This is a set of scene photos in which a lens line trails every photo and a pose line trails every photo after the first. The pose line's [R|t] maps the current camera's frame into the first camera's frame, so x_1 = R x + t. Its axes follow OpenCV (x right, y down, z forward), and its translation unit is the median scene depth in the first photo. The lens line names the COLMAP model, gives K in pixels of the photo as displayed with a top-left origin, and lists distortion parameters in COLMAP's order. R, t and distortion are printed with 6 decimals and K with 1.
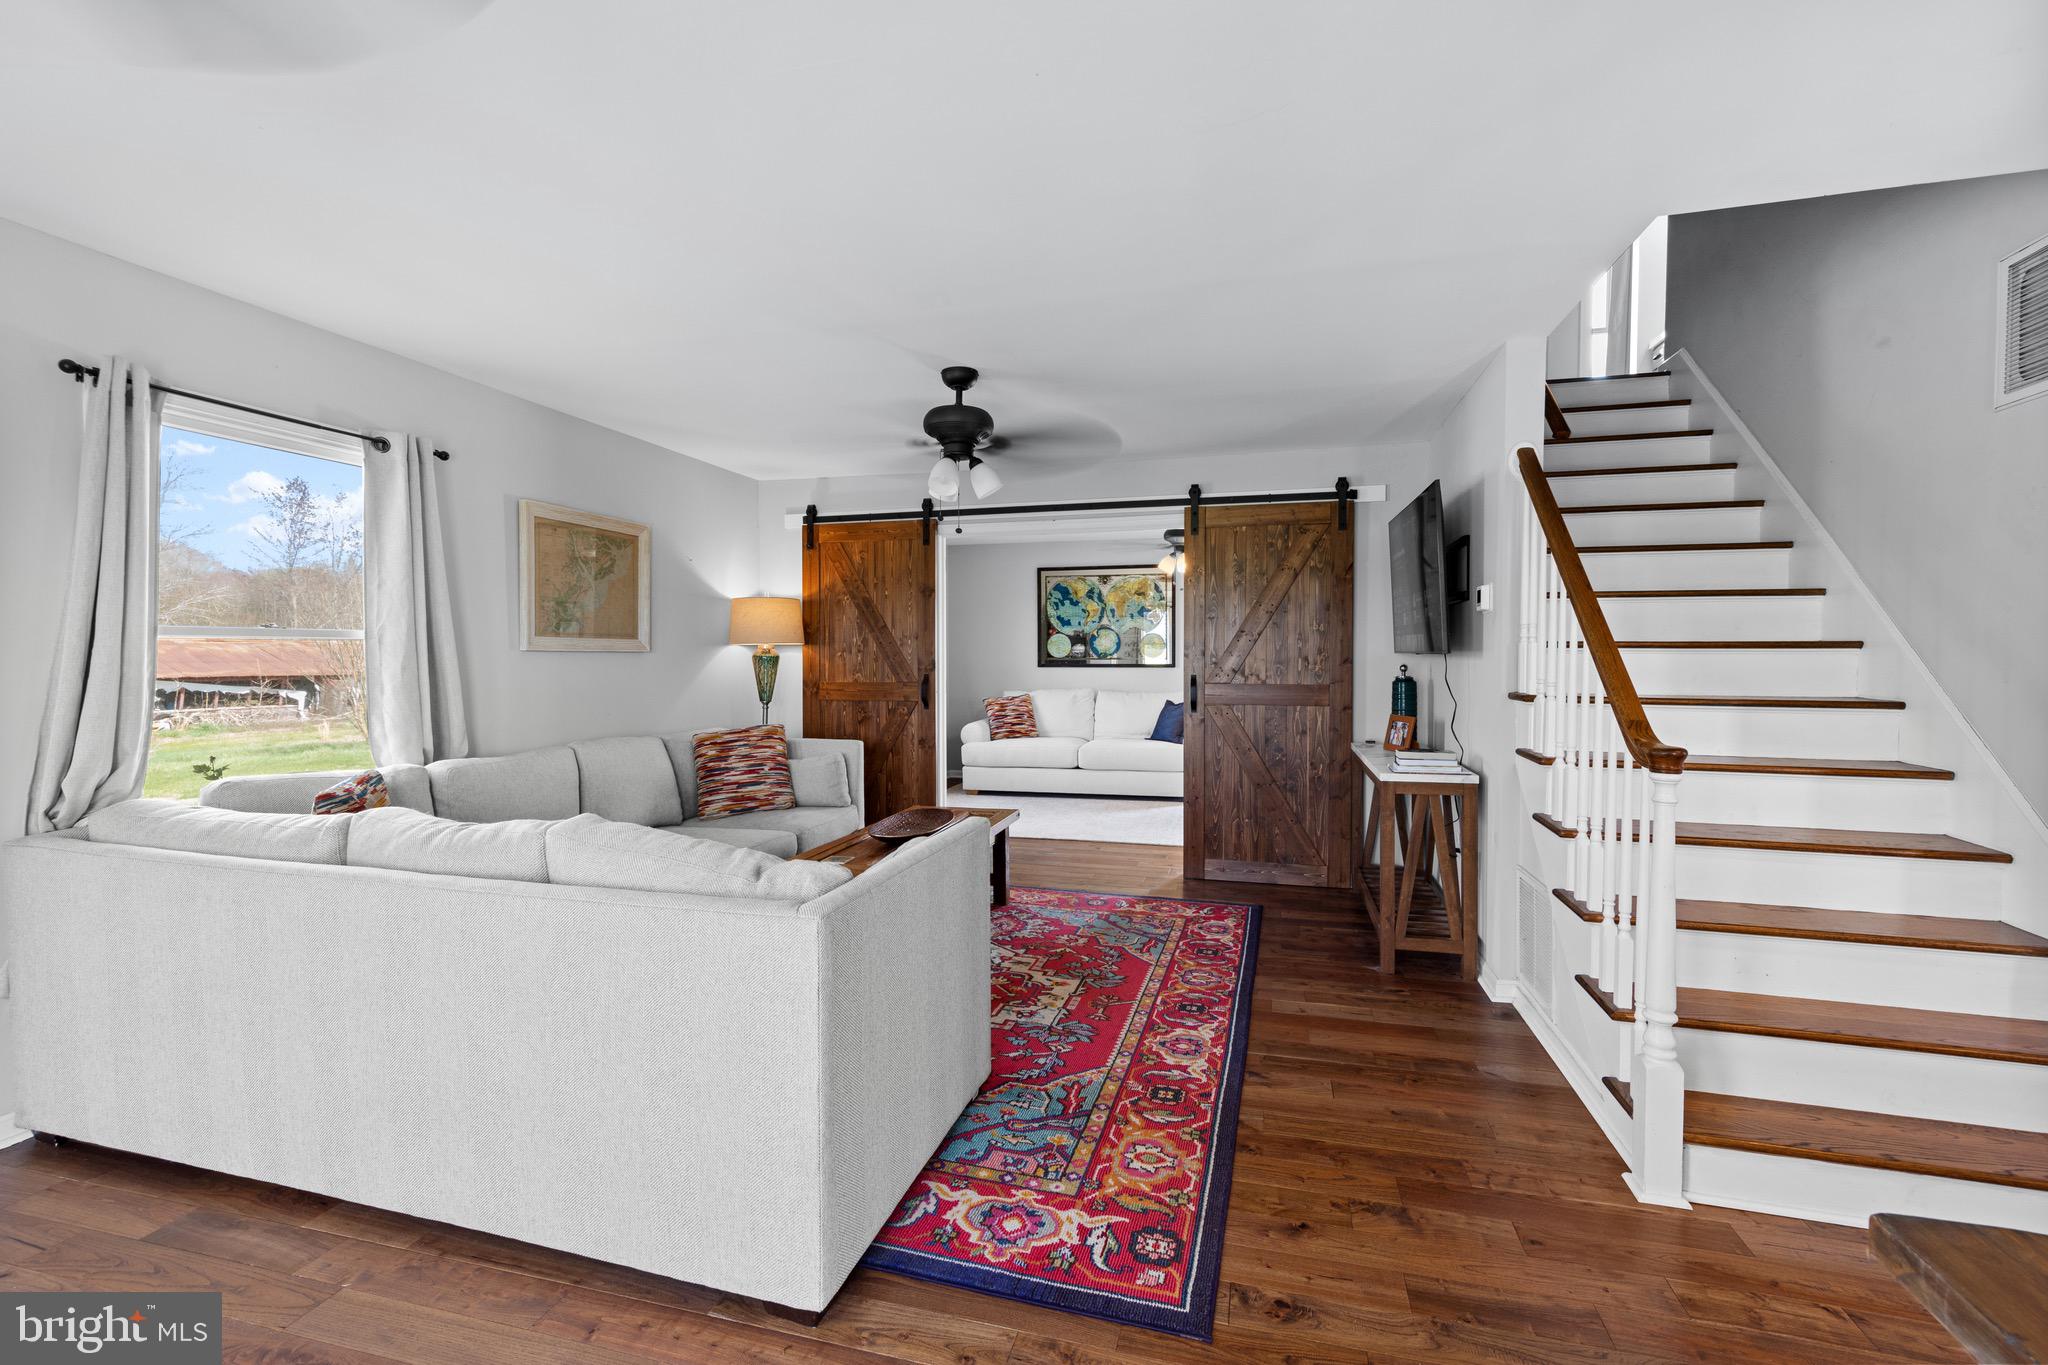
lens RADIAL K [[893.7, 0, 1021.9], [0, 893.7, 672.8], [0, 0, 1]] dist [-0.002666, -0.001544]
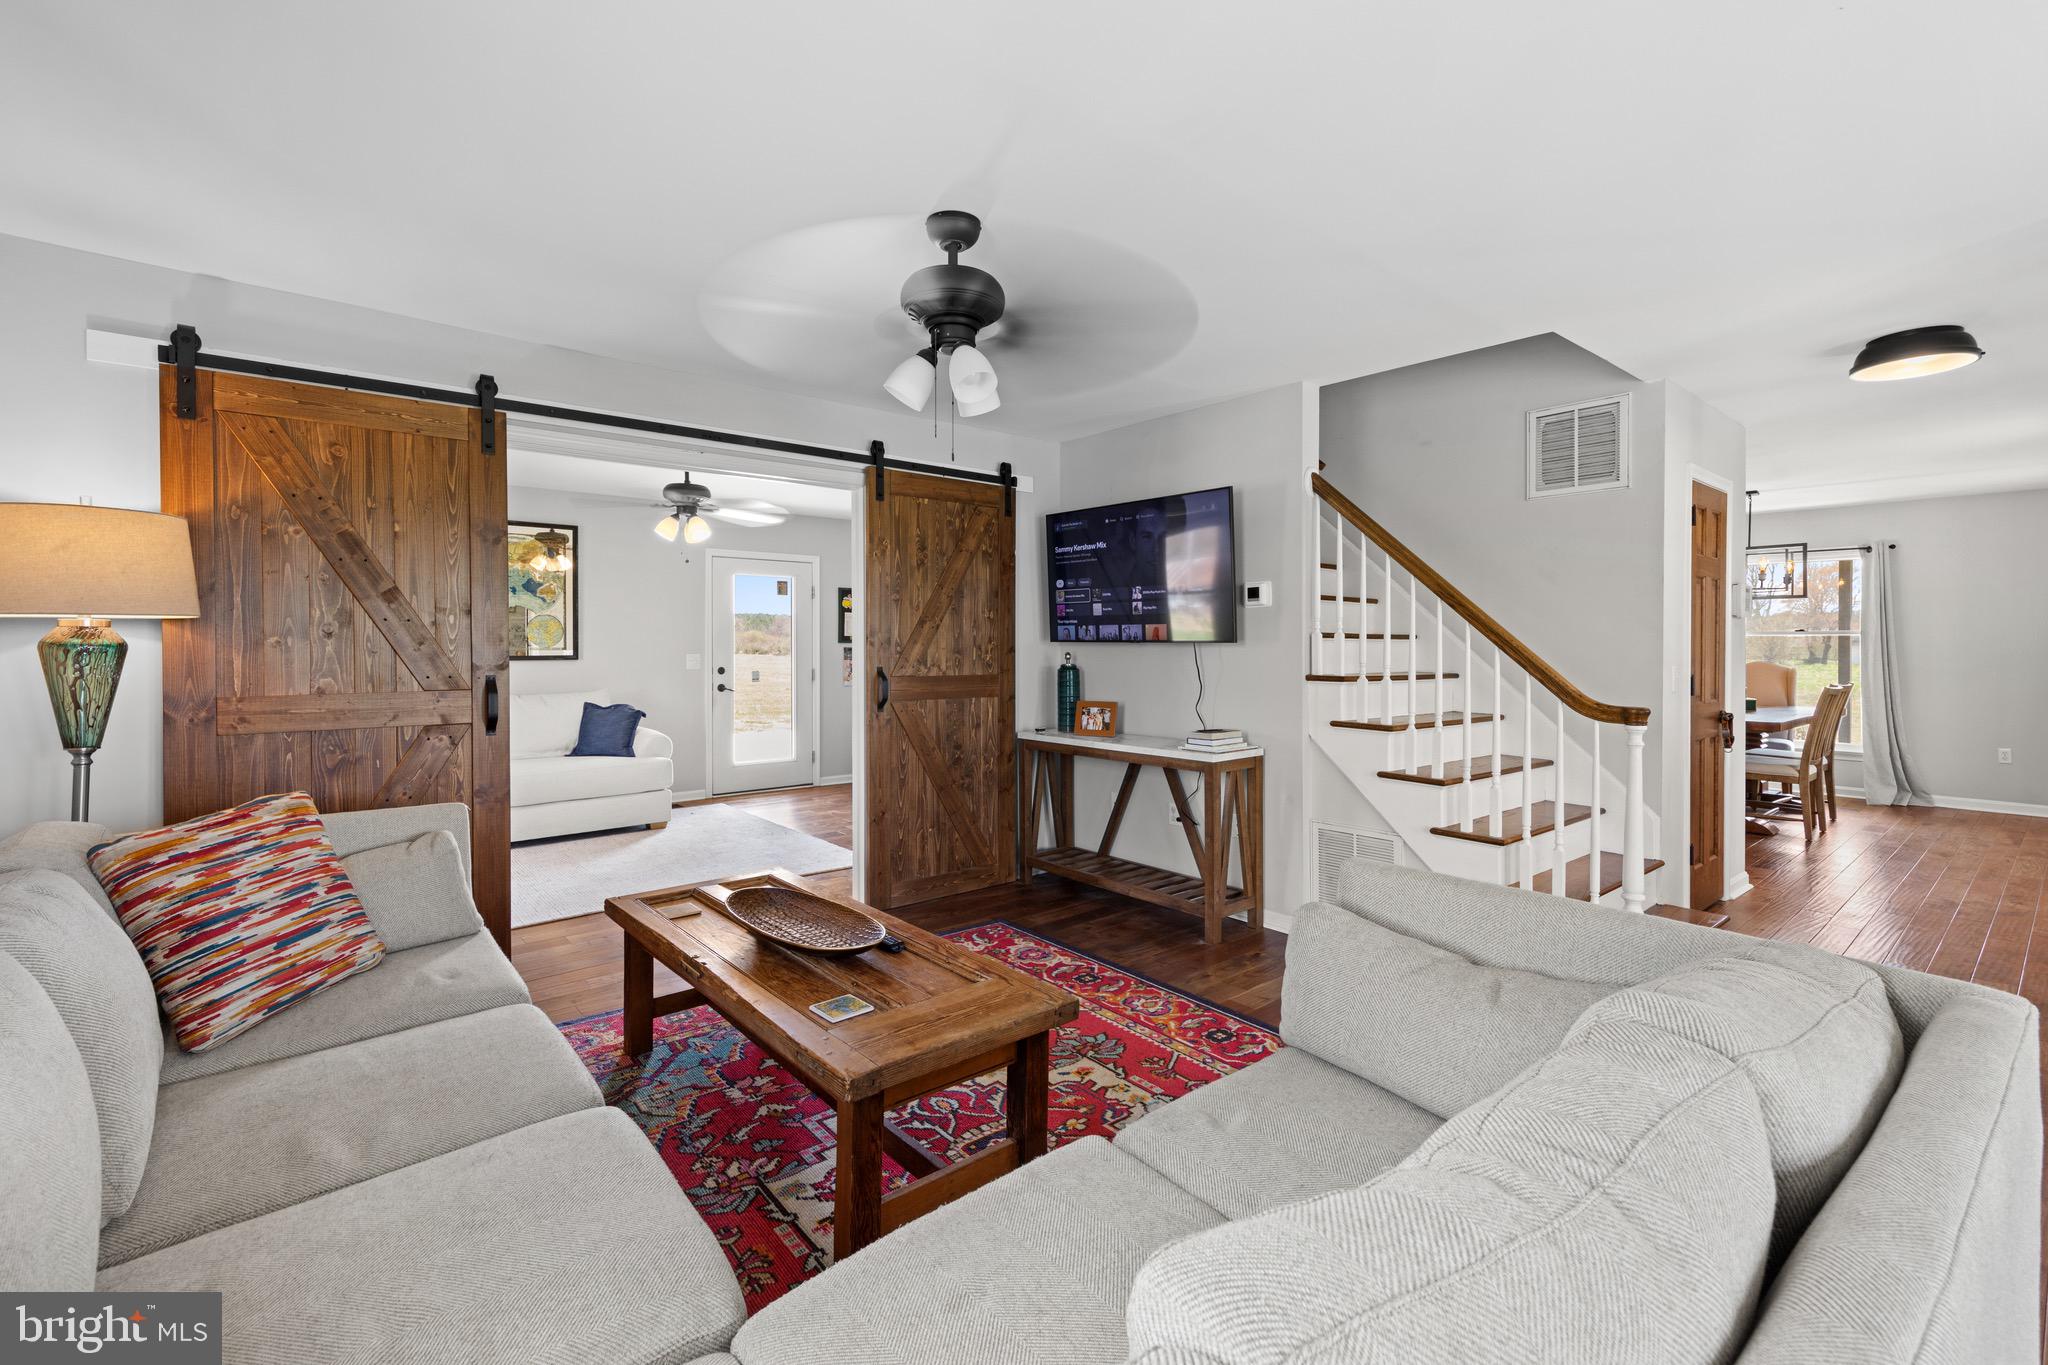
lens RADIAL K [[893.7, 0, 1029.0], [0, 893.7, 650.1], [0, 0, 1]] dist [-0.002666, -0.001544]
pose [[0.564666, -0.003711, 0.825311, -0.469223], [0.015409, 0.999863, -0.006048, -0.007137], [-0.825176, 0.016132, 0.564646, 0.459478]]
